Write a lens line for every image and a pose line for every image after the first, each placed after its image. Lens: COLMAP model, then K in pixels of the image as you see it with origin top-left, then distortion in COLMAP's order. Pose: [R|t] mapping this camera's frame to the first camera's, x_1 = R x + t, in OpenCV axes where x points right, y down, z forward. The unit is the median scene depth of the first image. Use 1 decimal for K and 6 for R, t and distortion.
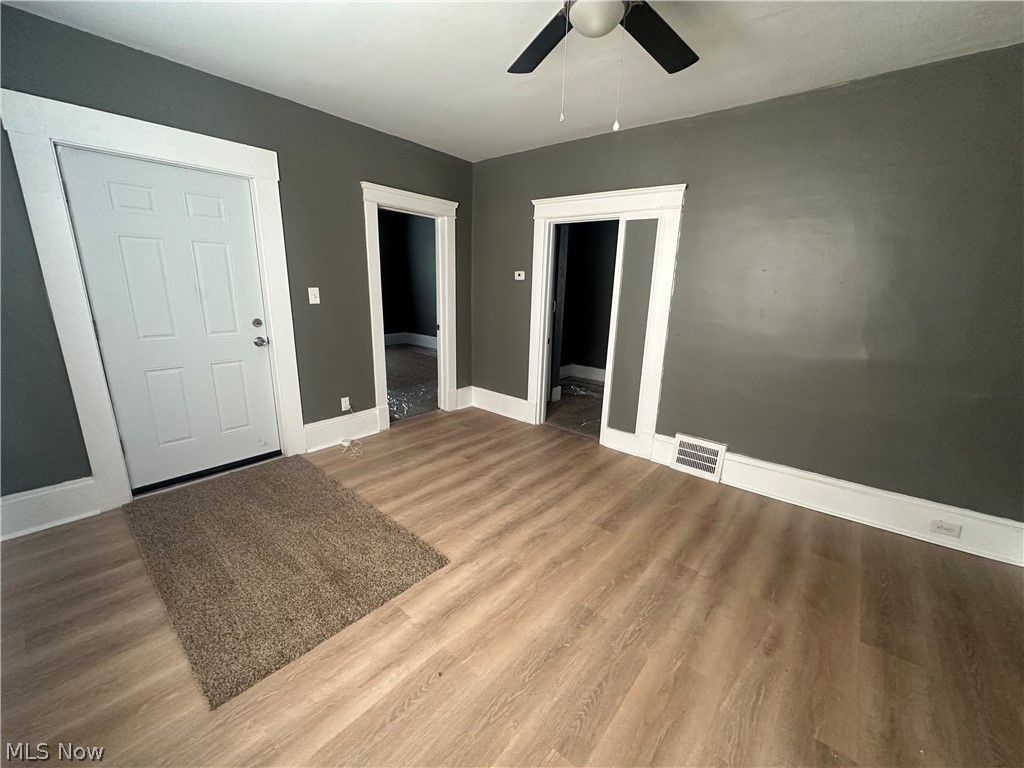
lens RADIAL K [[413.0, 0, 511.6], [0, 413.0, 384.7], [0, 0, 1]] dist [0.001533, 0.000183]
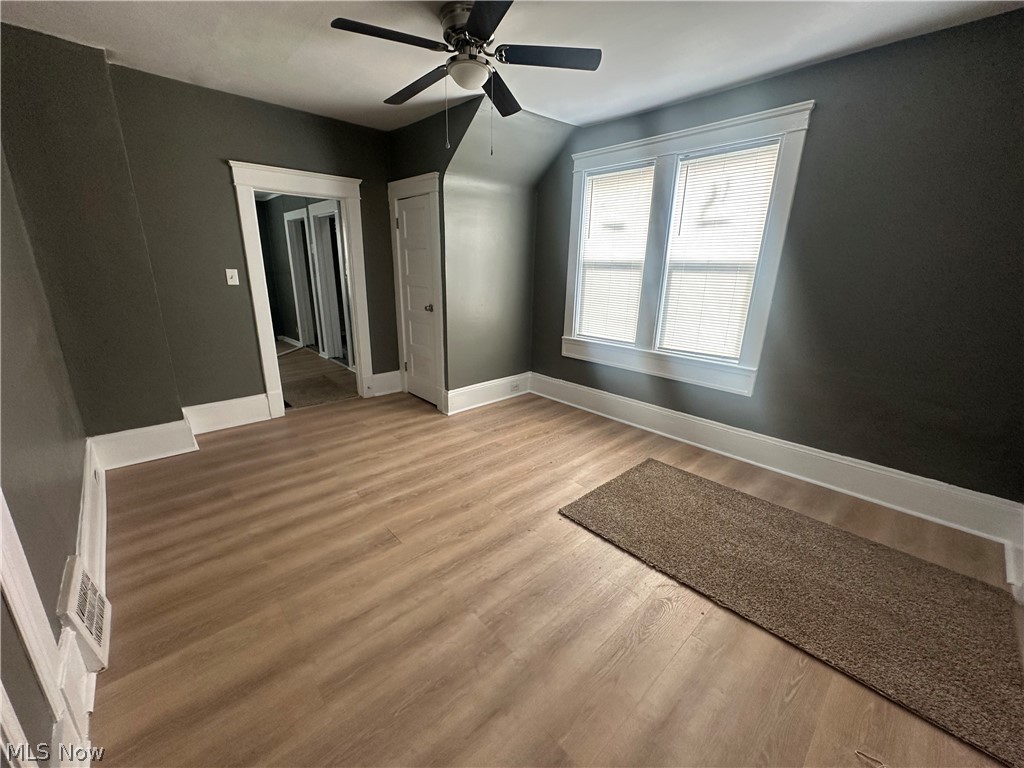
lens RADIAL K [[413.0, 0, 510.9], [0, 413.0, 384.4], [0, 0, 1]] dist [0.001533, 0.000183]
pose [[-0.991248, -0.078146, 0.106397, -0.124033], [-0.012103, 0.856368, 0.516224, -0.496358], [-0.131456, 0.510418, -0.849819, 1.927040]]
